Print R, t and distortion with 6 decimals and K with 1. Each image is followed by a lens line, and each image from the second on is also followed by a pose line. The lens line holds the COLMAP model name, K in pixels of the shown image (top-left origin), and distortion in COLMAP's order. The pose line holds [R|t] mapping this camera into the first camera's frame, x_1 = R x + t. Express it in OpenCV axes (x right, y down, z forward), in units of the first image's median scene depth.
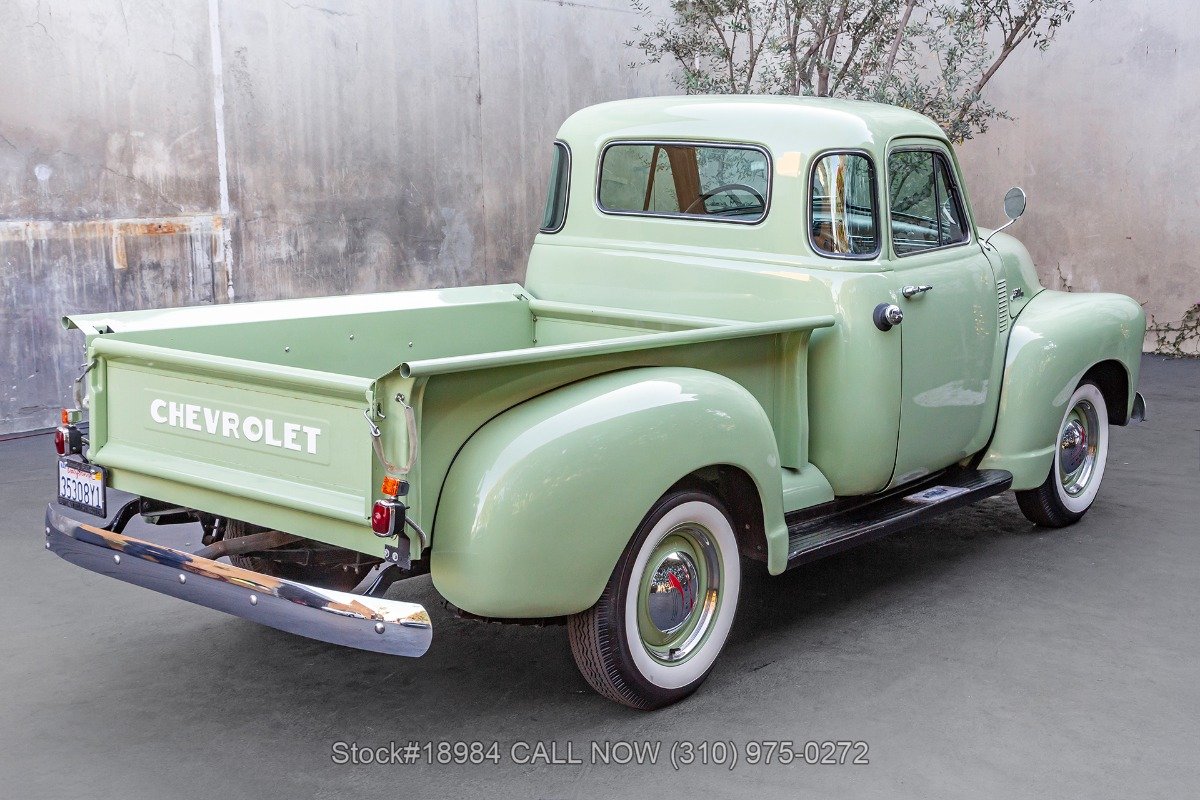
lens RADIAL K [[1594.2, 0, 597.3], [0, 1594.2, 383.9], [0, 0, 1]] dist [0.140655, 0.000000]
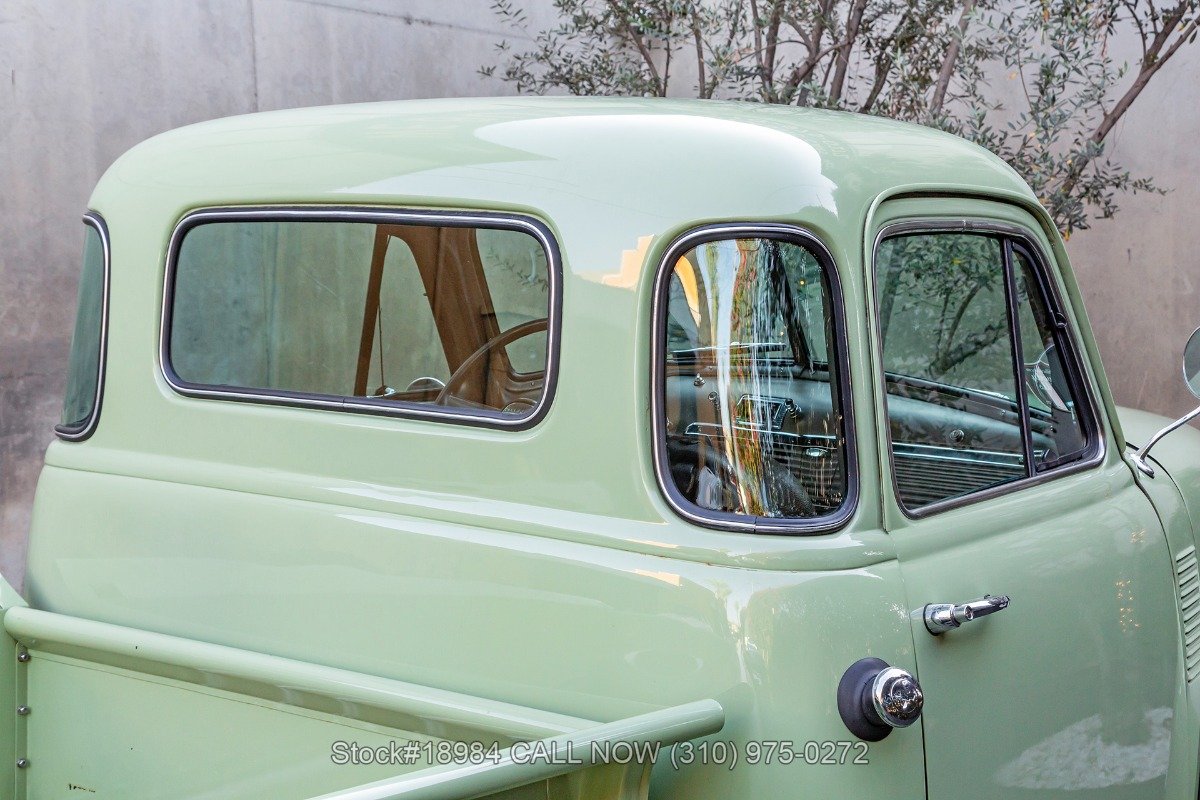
lens RADIAL K [[2262.9, 0, 565.3], [0, 2262.9, 402.8], [0, 0, 1]] dist [0.285904, 0.000000]
pose [[0.999963, -0.006315, 0.005815, 0.050447], [0.006777, 0.996514, -0.083146, -0.029622], [-0.005270, 0.083183, 0.996520, 0.229232]]
